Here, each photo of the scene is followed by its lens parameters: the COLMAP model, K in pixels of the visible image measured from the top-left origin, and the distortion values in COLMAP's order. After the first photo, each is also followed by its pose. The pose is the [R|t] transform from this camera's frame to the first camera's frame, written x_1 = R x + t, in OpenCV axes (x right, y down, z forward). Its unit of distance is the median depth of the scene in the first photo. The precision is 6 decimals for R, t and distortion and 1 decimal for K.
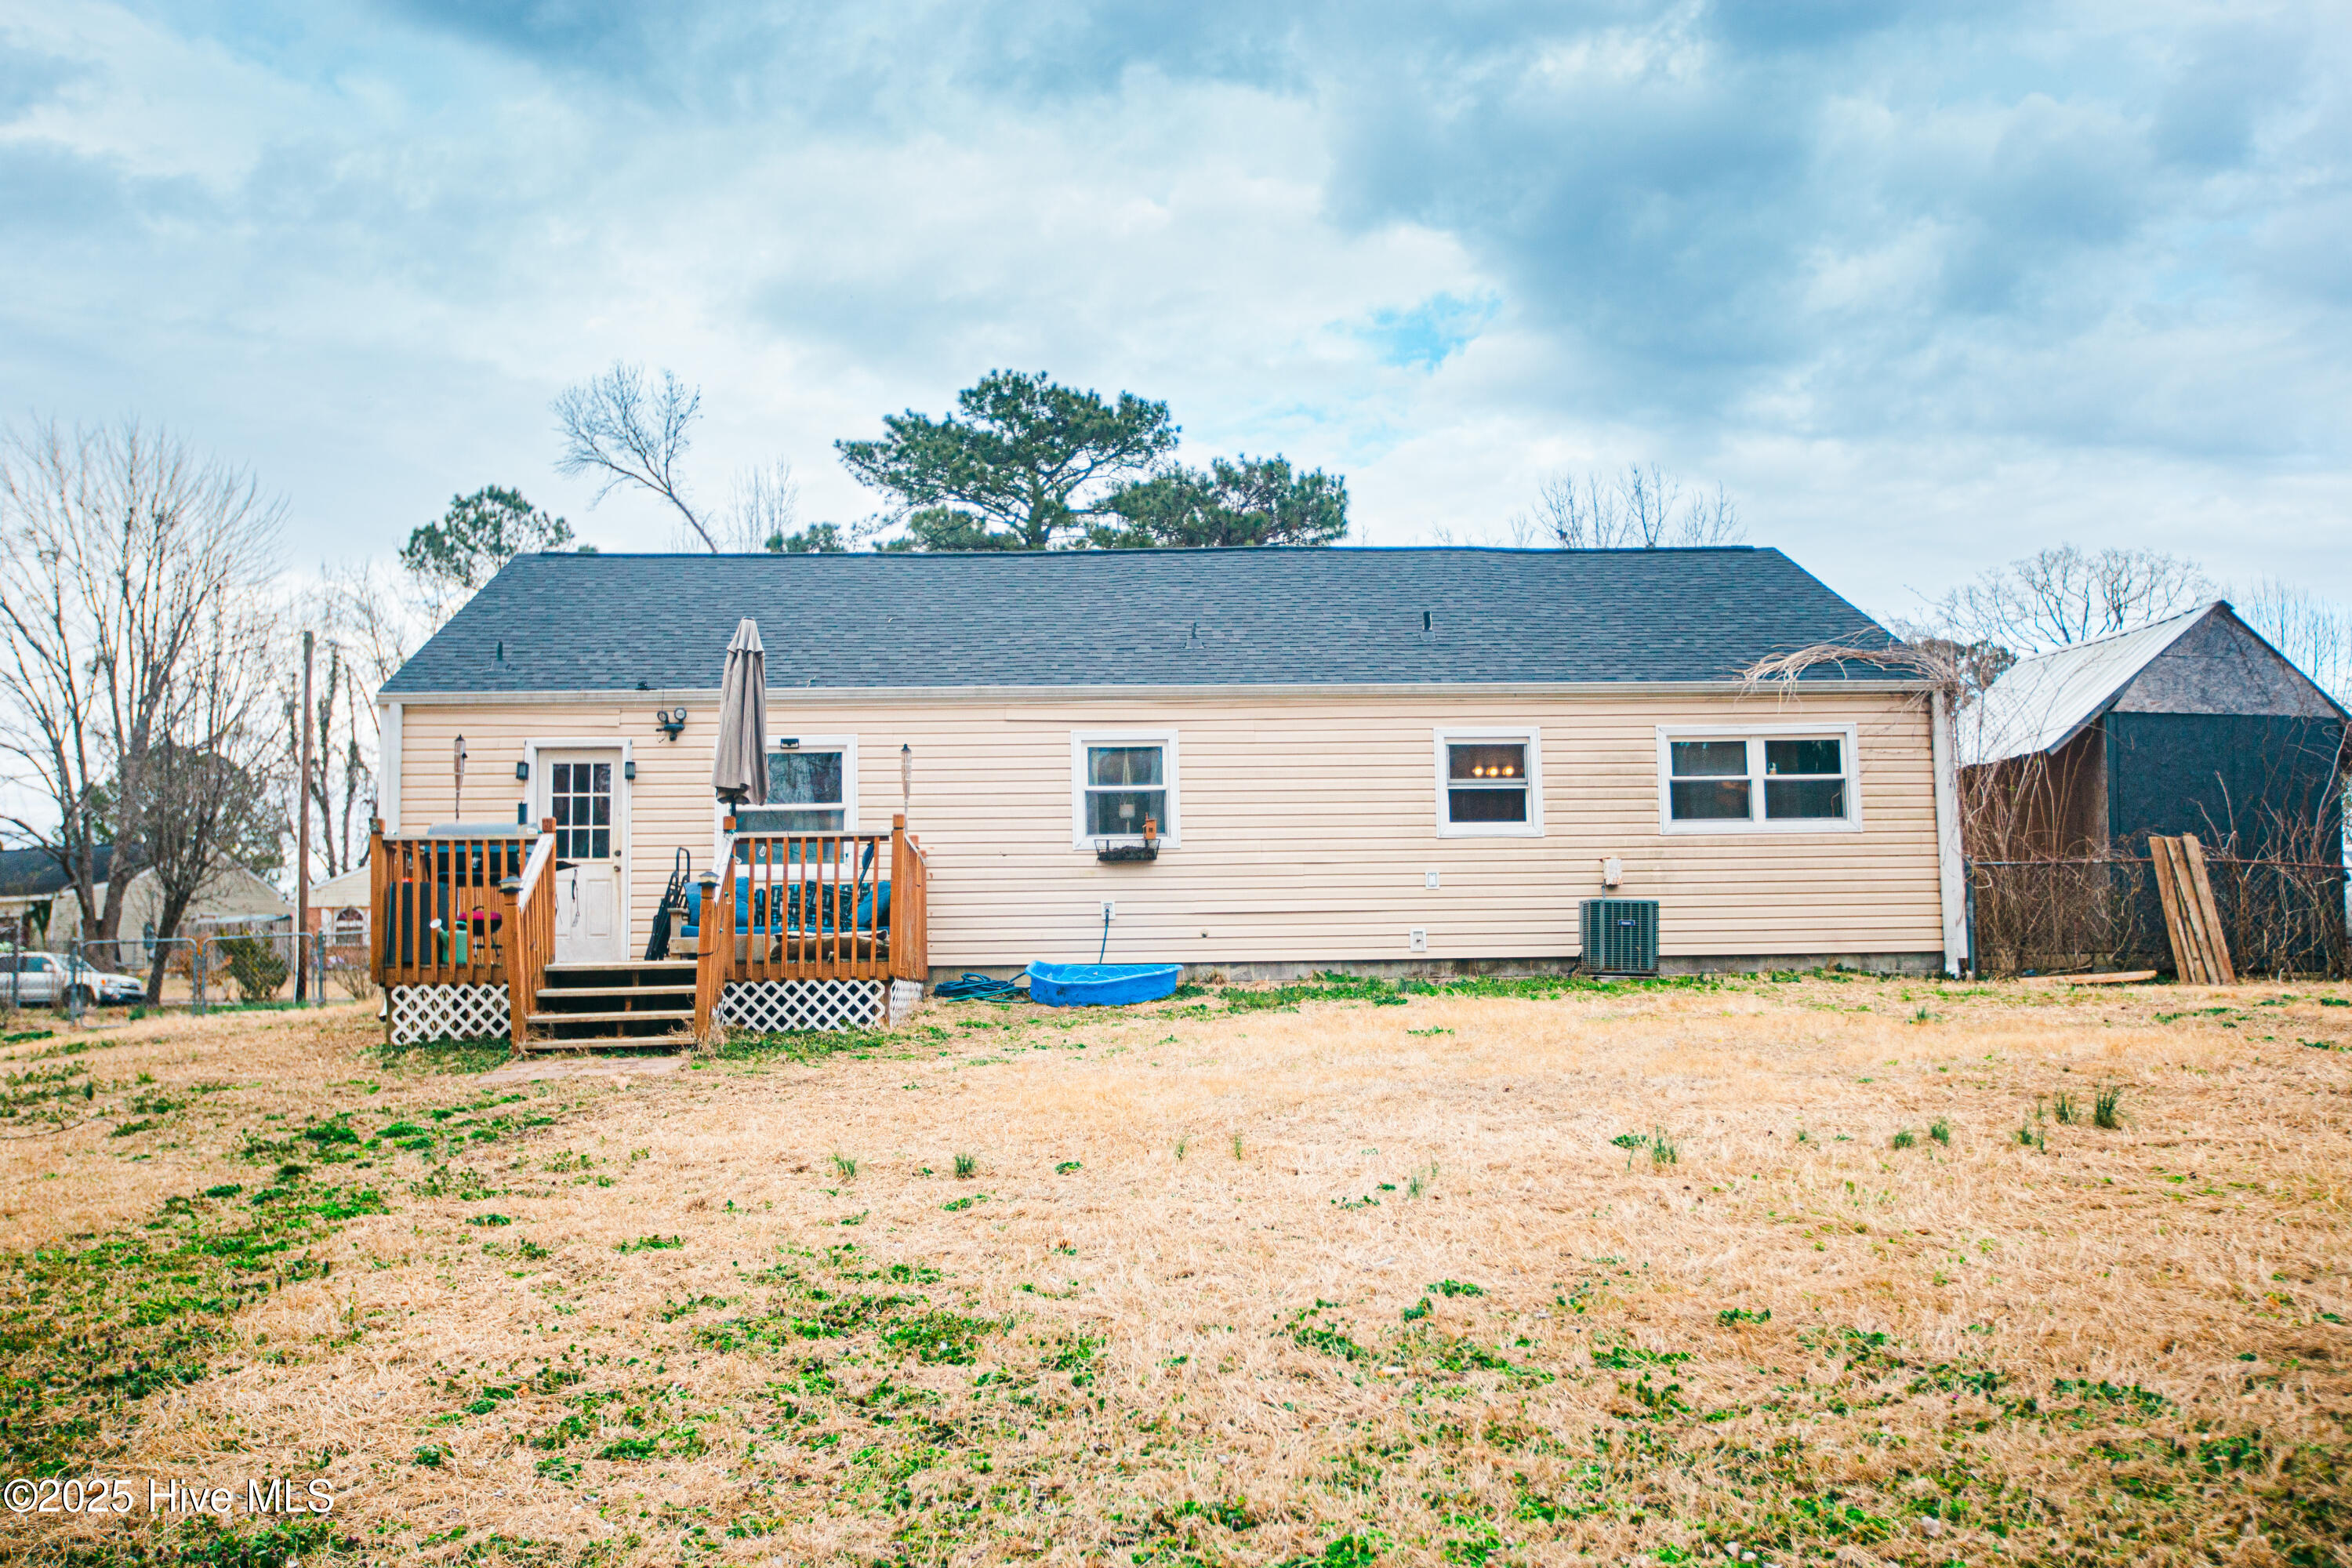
lens RADIAL K [[2022.3, 0, 1175.2], [0, 2022.3, 768.9], [0, 0, 1]] dist [-0.000314, -0.014218]
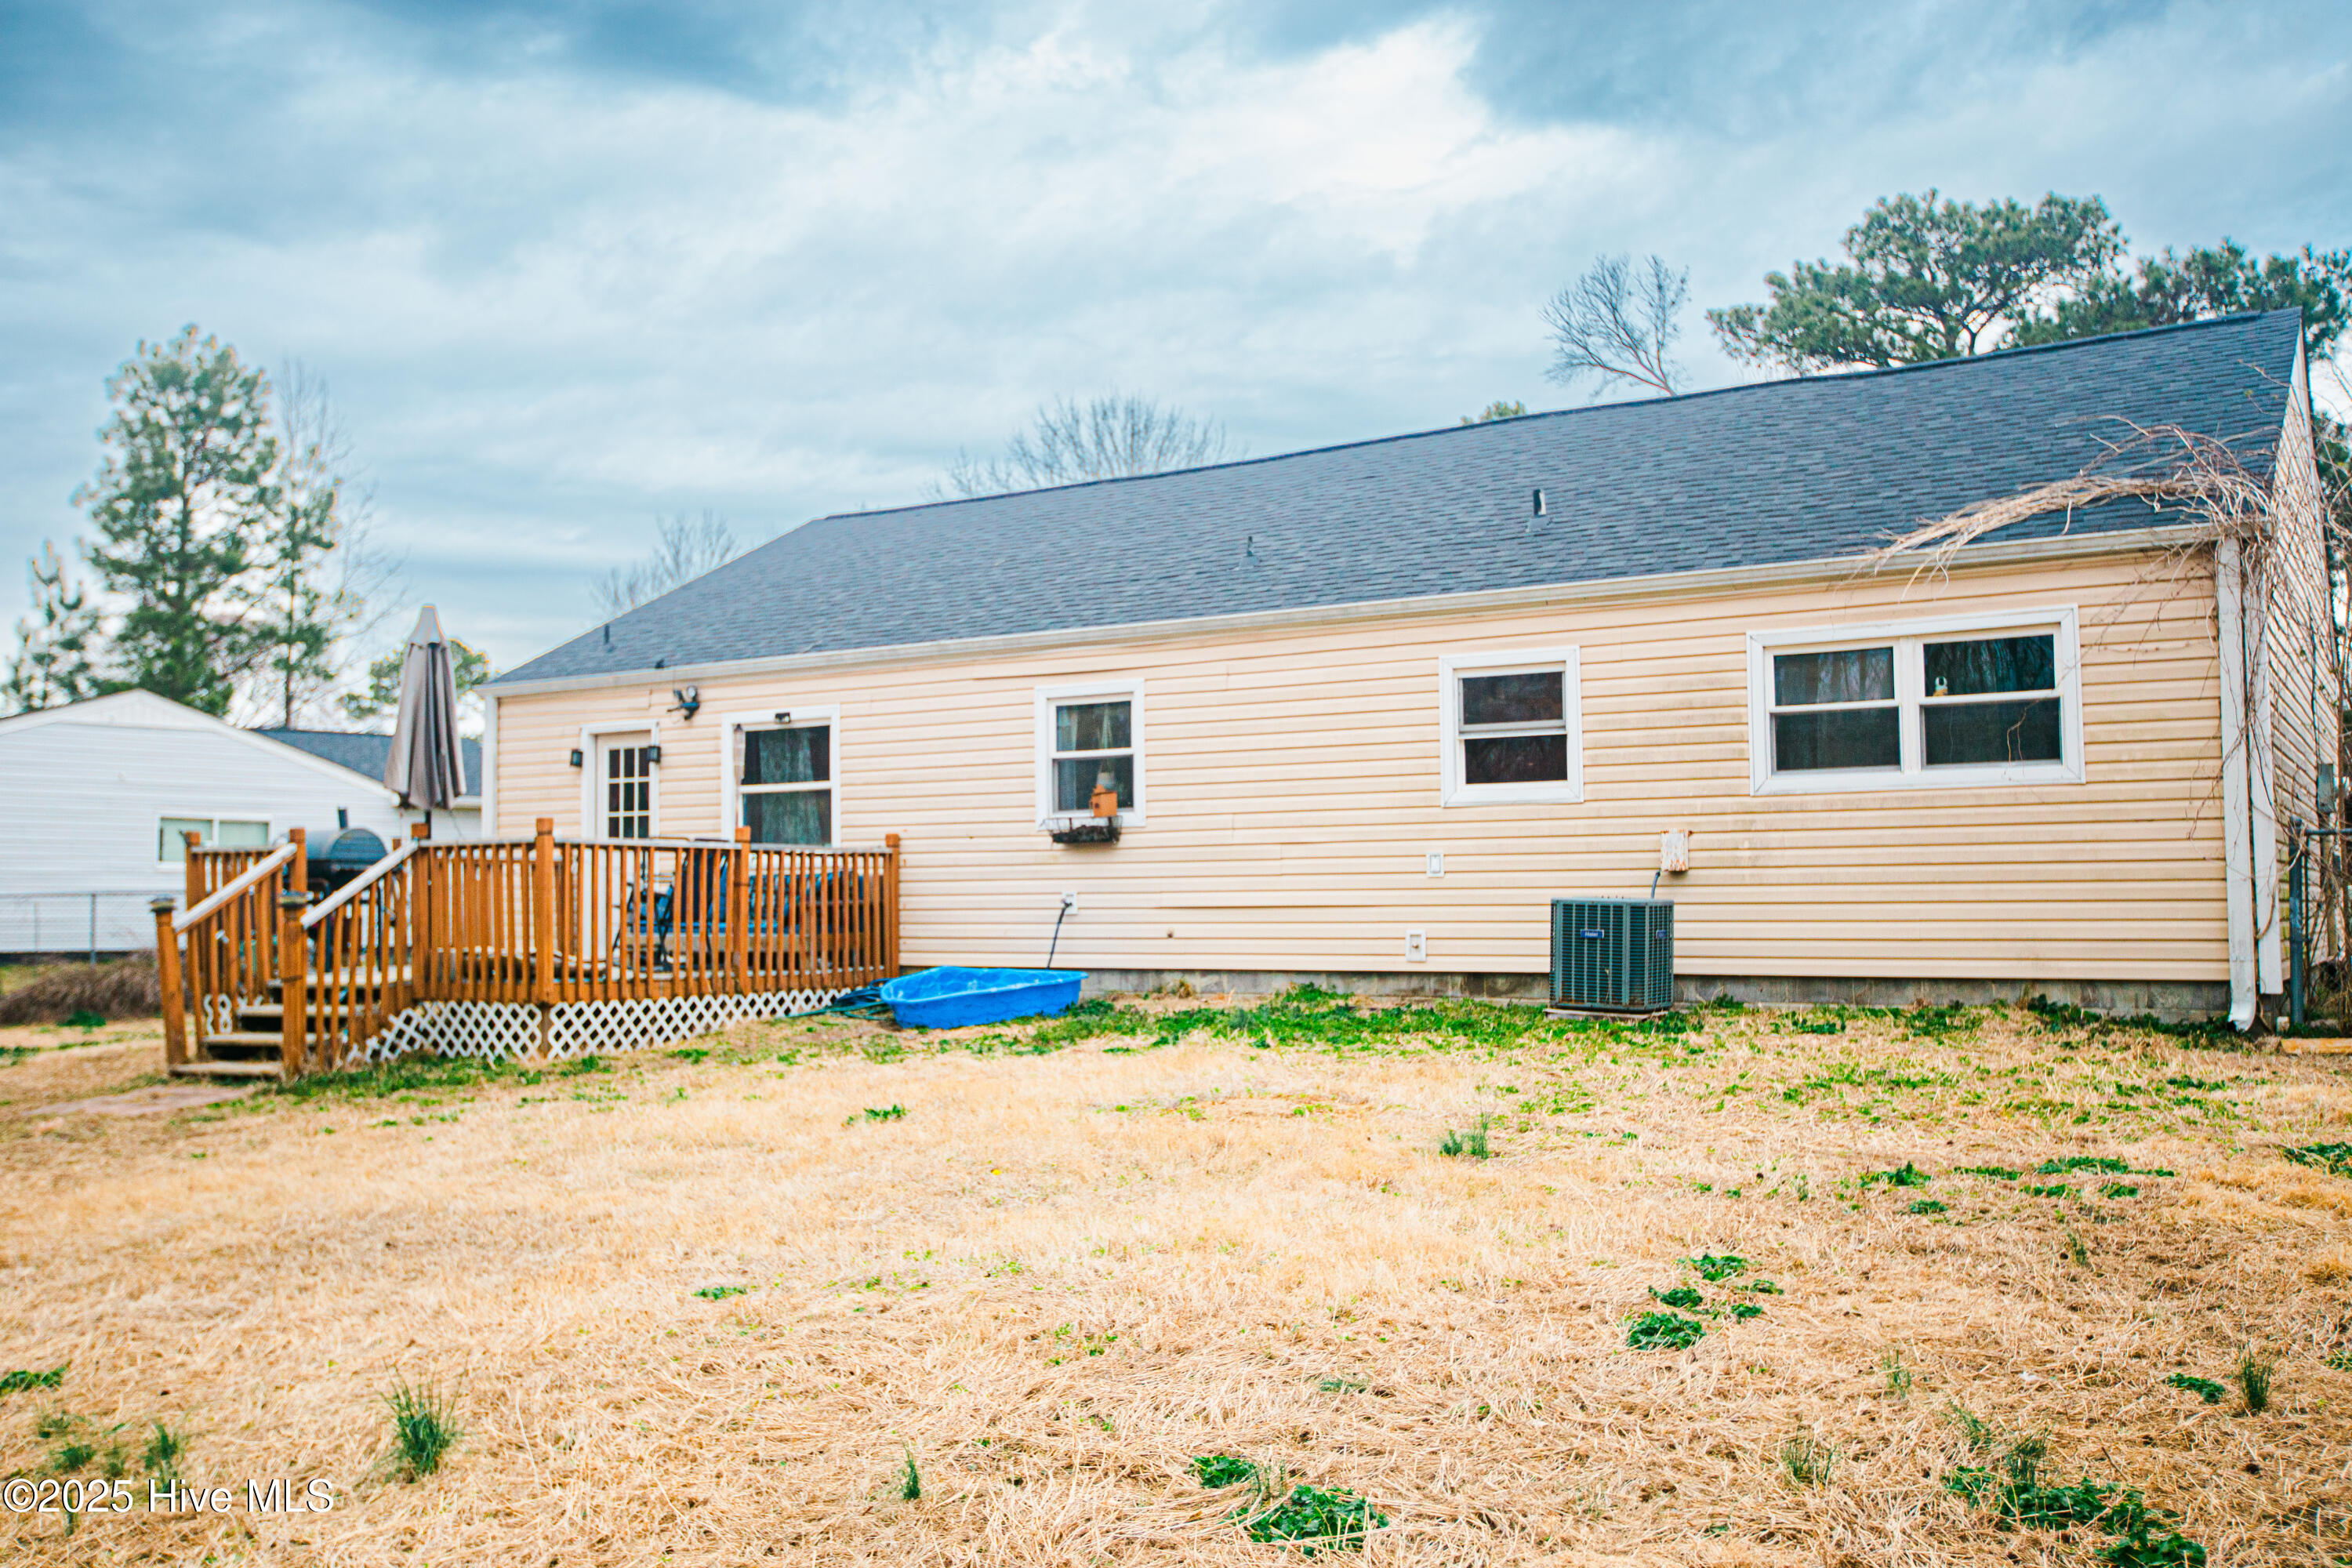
lens RADIAL K [[2057.8, 0, 1174.2], [0, 2057.8, 792.0], [0, 0, 1]] dist [0.022896, 0.007771]
pose [[0.826276, -0.022797, -0.562804, 0.467593], [0.056127, 0.997540, 0.041996, -0.008079], [0.560462, -0.066289, 0.825523, 0.329179]]
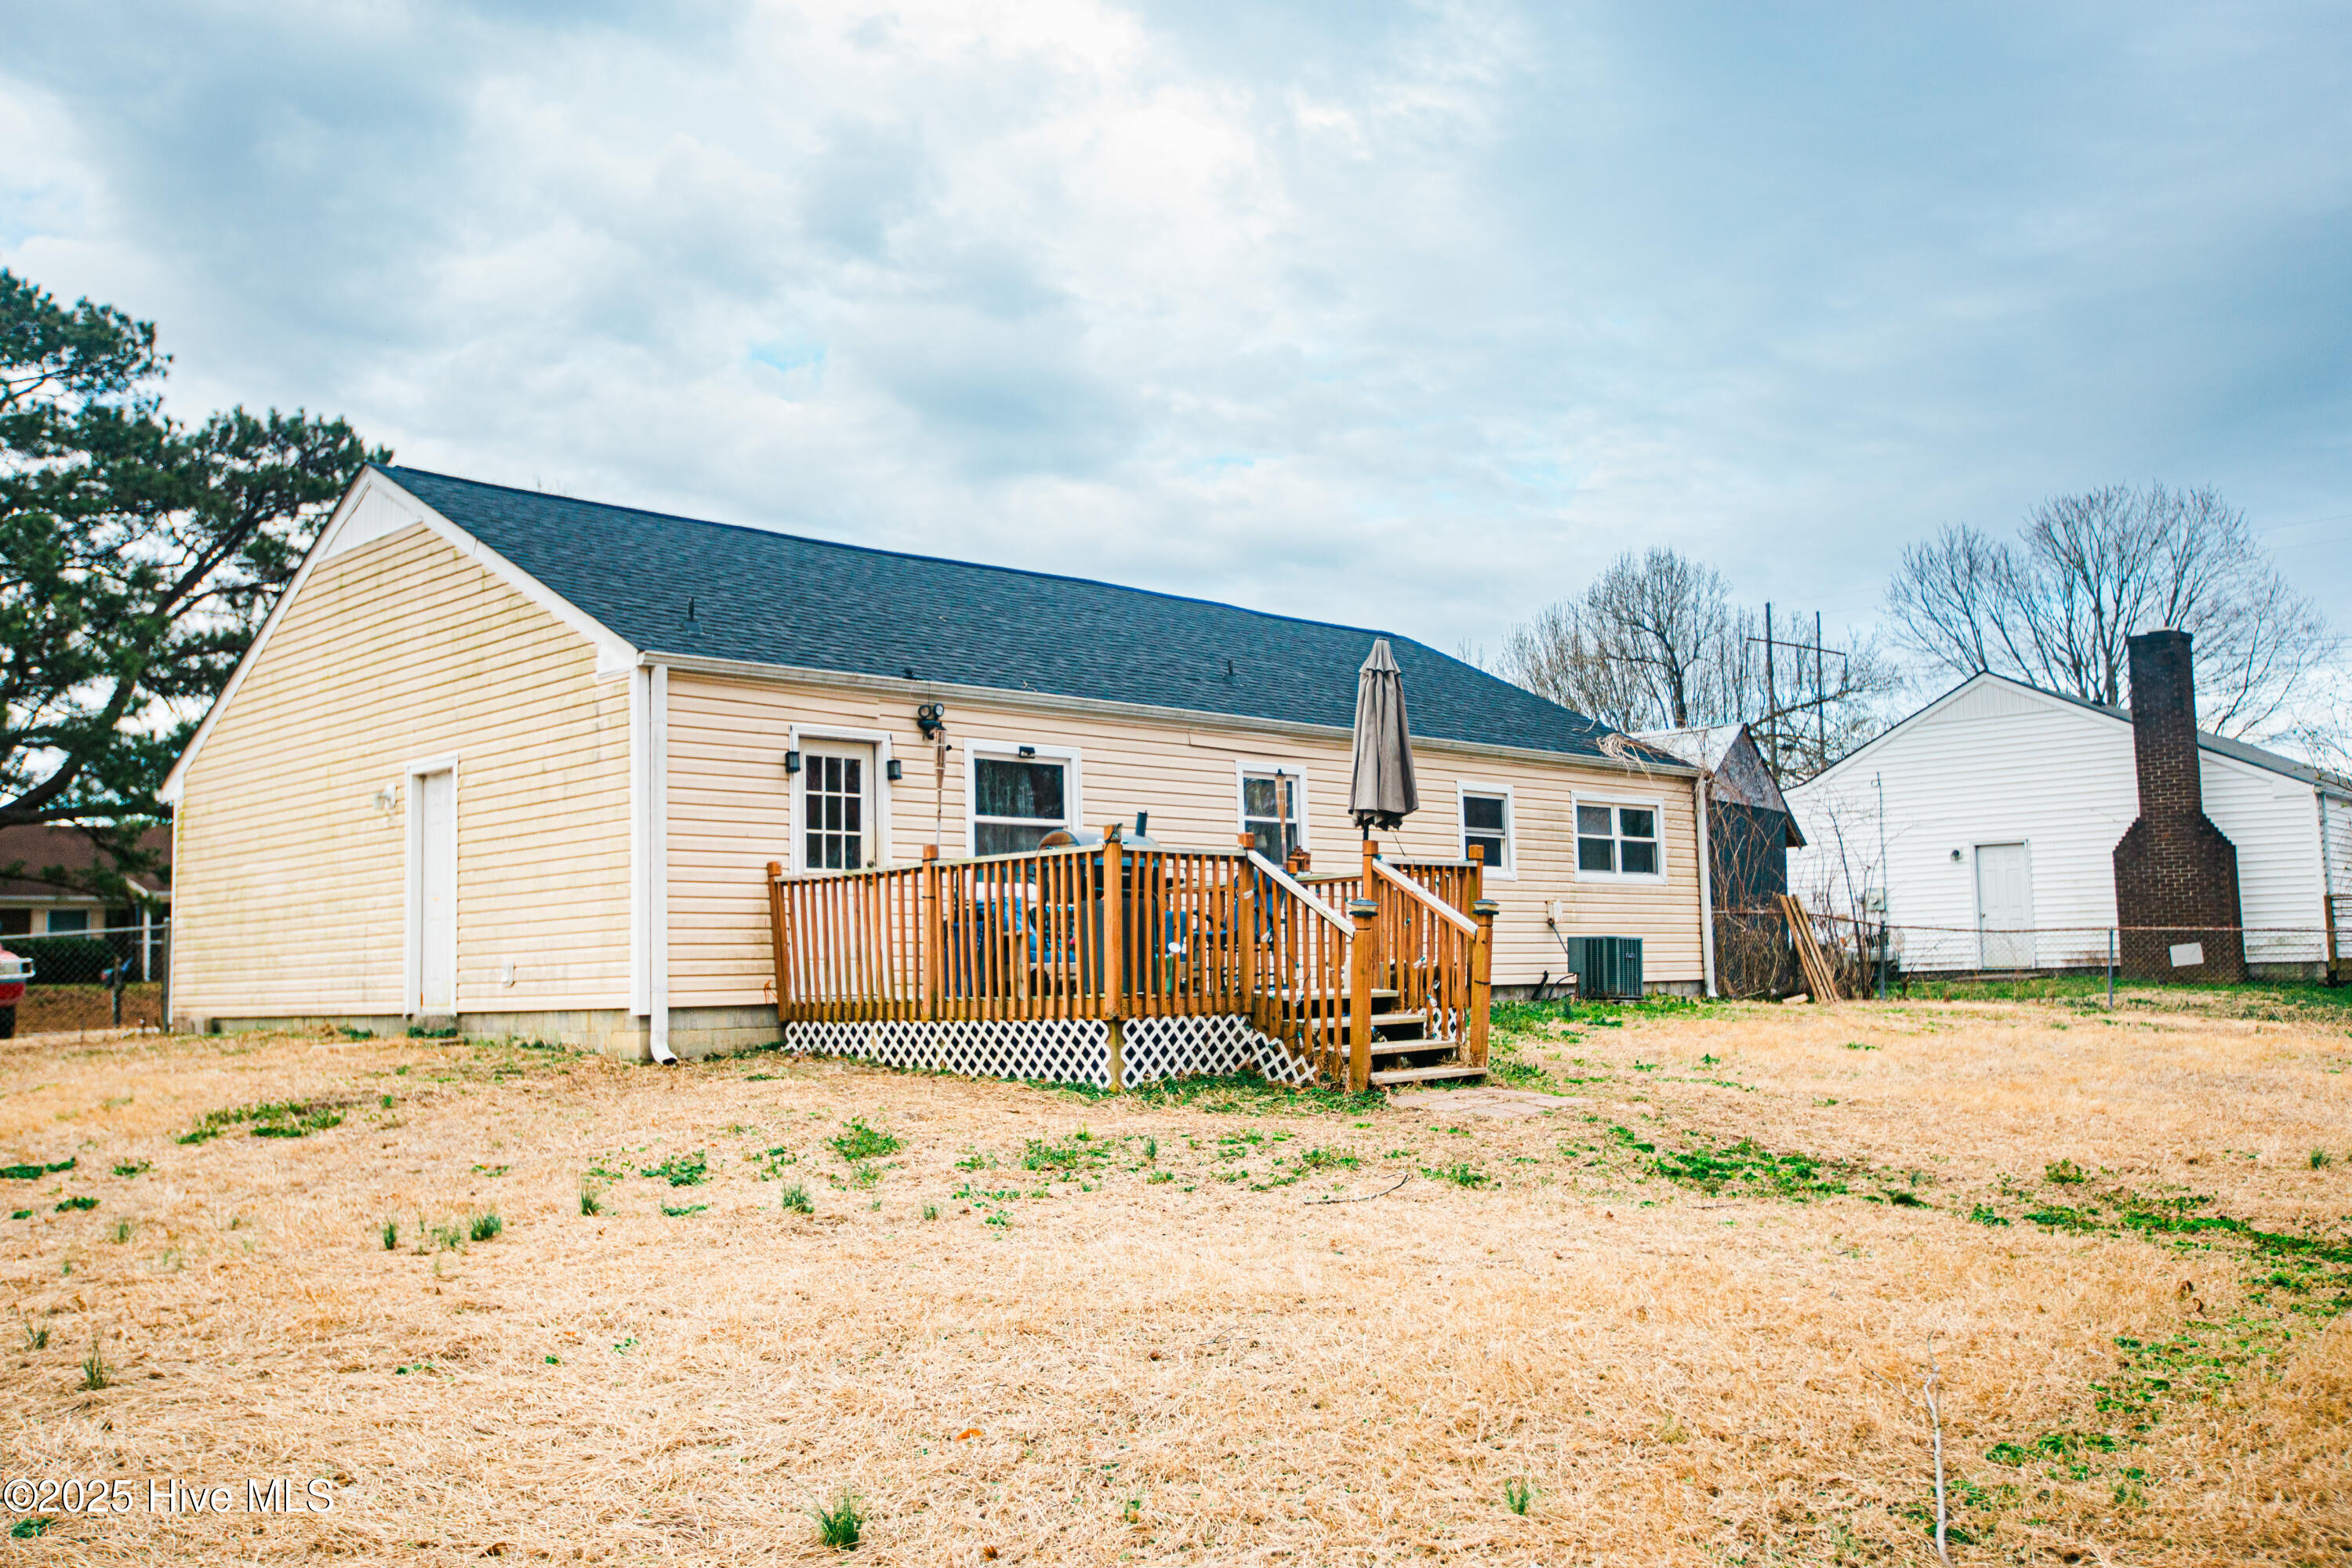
lens RADIAL K [[2121.8, 0, 1178.8], [0, 2121.8, 801.4], [0, 0, 1]] dist [0.084445, 0.016480]
pose [[0.730460, 0.059088, 0.680395, -0.782807], [-0.063762, 0.997799, -0.018199, 0.022505], [-0.679972, -0.030090, 0.732620, 0.245344]]
